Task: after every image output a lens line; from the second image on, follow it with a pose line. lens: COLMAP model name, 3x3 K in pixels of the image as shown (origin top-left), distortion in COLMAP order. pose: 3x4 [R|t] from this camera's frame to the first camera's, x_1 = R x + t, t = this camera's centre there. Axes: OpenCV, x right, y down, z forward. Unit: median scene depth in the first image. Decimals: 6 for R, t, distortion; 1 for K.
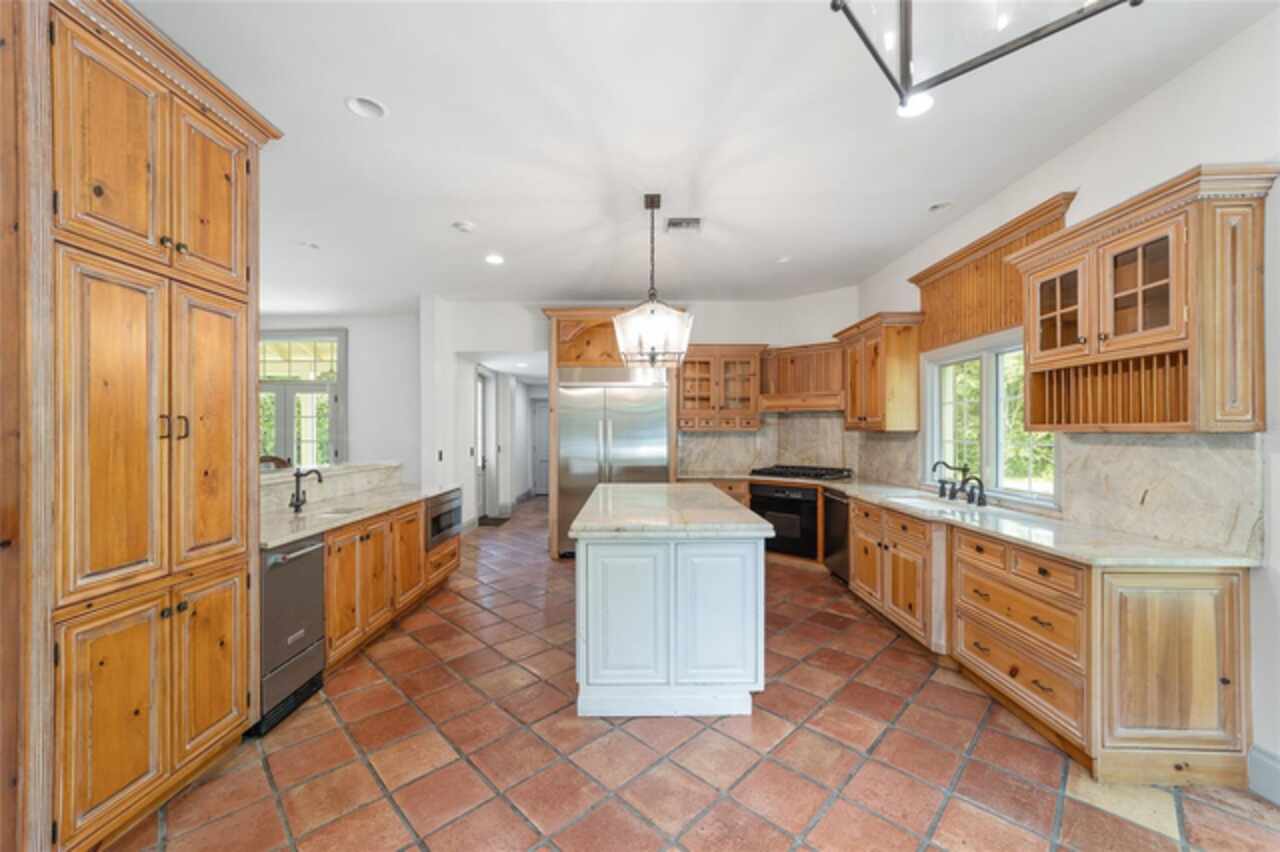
lens RADIAL K [[494.5, 0, 636.3], [0, 494.5, 431.6], [0, 0, 1]] dist [-0.017159, 0.010394]
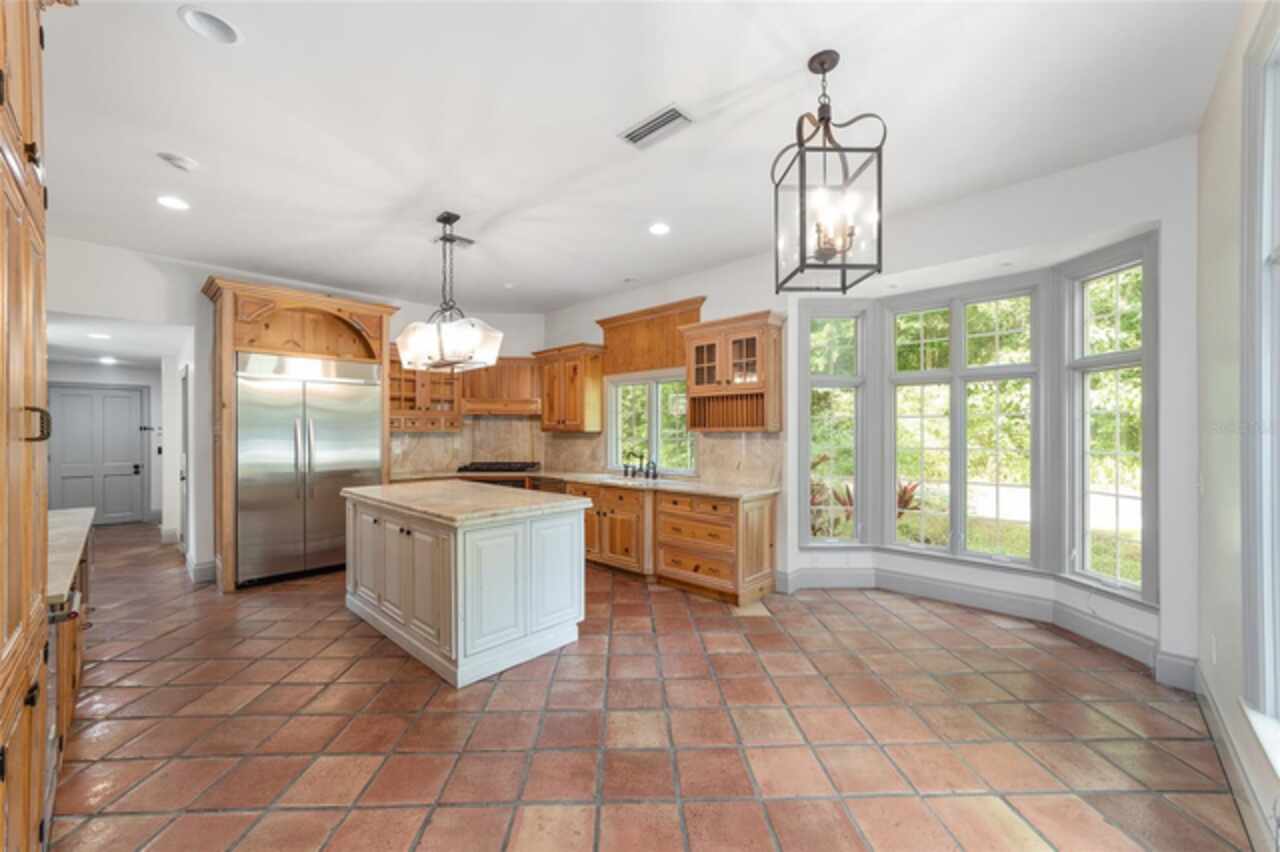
lens RADIAL K [[494.5, 0, 636.3], [0, 494.5, 431.6], [0, 0, 1]] dist [-0.017159, 0.010394]
pose [[0.687998, 0.000255, 0.725712, -0.582476], [0.001285, 0.999998, -0.001569, 0.002251], [-0.725711, 0.002012, 0.687997, -0.049857]]
